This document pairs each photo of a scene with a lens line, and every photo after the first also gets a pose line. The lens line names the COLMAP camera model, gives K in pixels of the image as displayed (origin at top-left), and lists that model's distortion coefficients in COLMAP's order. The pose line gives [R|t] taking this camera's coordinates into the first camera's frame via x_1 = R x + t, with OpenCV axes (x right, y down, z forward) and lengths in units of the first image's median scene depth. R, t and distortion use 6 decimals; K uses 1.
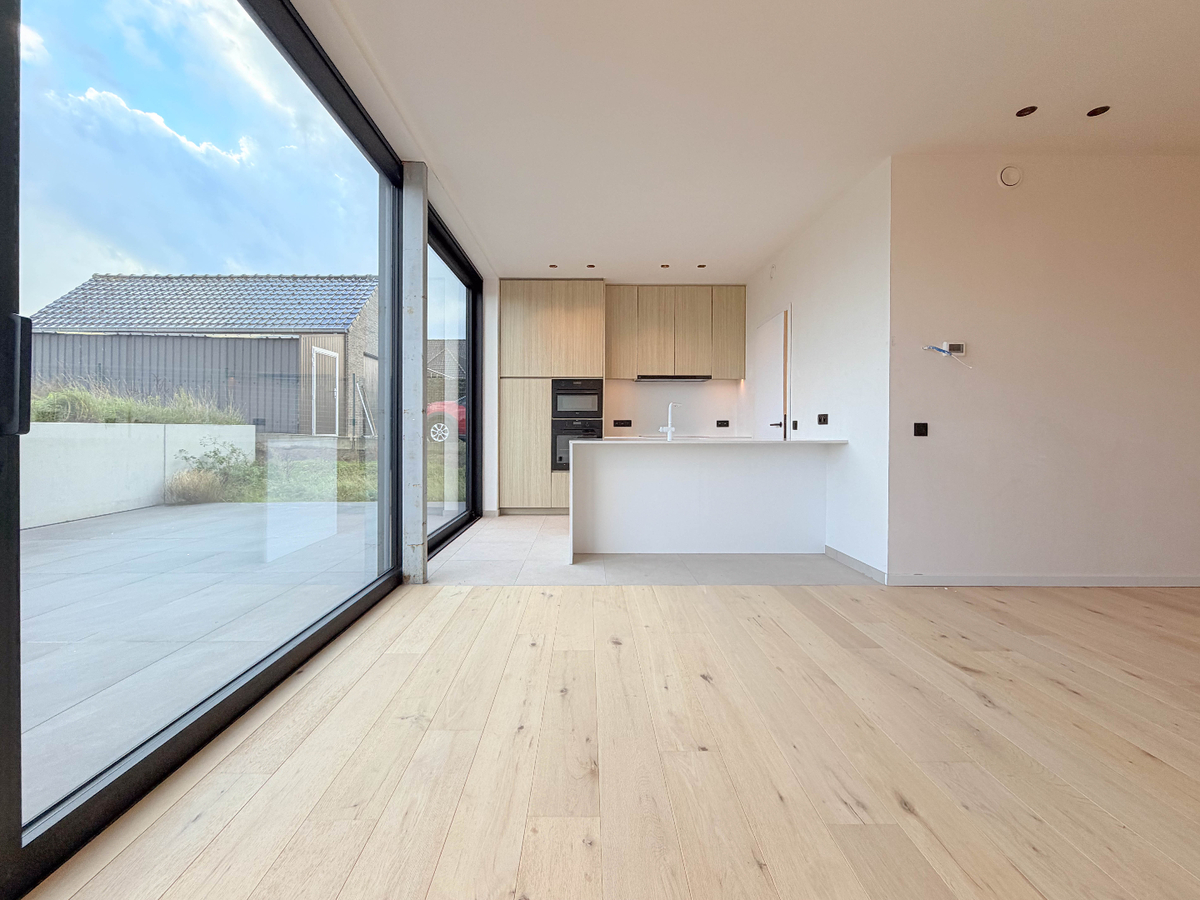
lens RADIAL K [[484.1, 0, 590.7], [0, 484.1, 430.8], [0, 0, 1]] dist [0.004448, -0.000454]
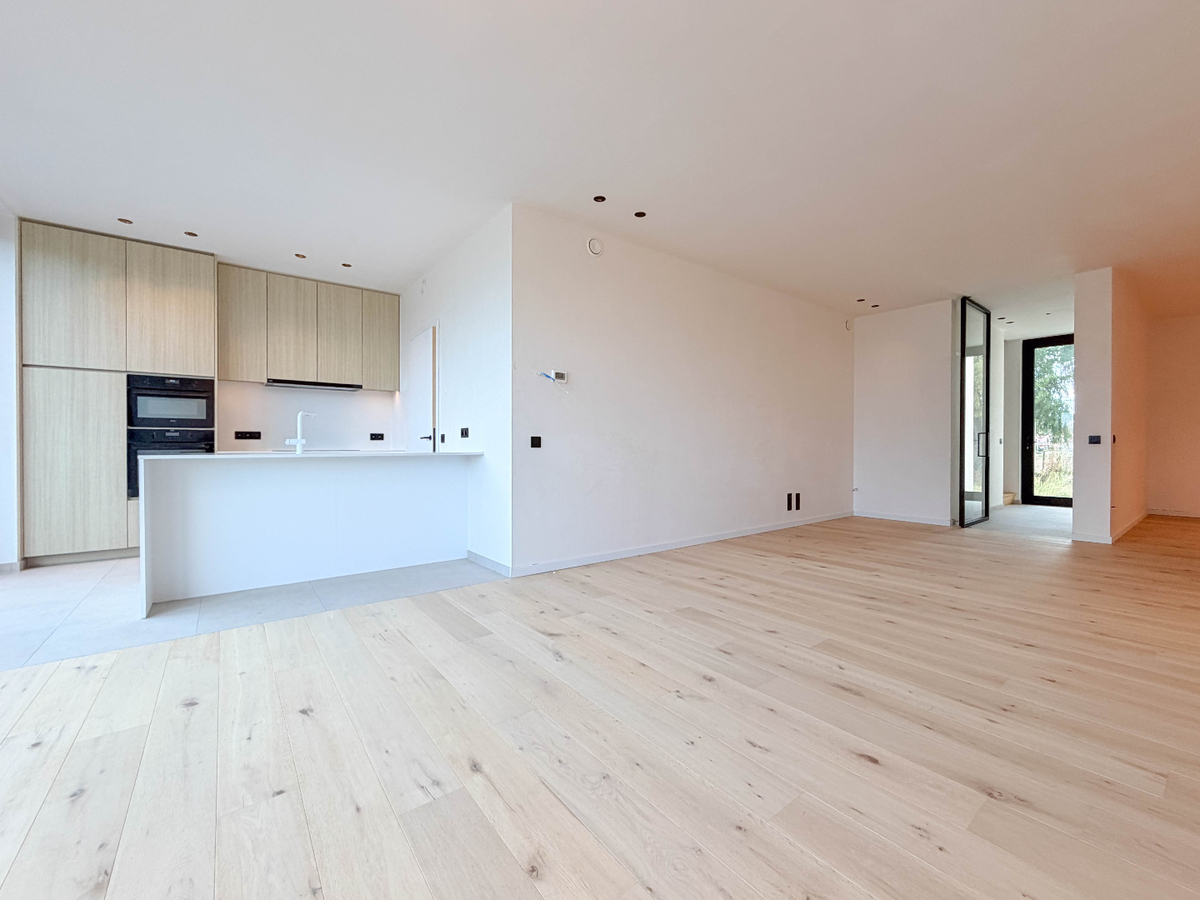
lens RADIAL K [[484.1, 0, 595.8], [0, 484.1, 448.7], [0, 0, 1]] dist [0.004448, -0.000454]
pose [[0.804301, -0.004624, 0.594204, 0.096553], [0.001230, 0.999981, 0.006116, 0.006681], [-0.594221, -0.004188, 0.804291, -0.041105]]
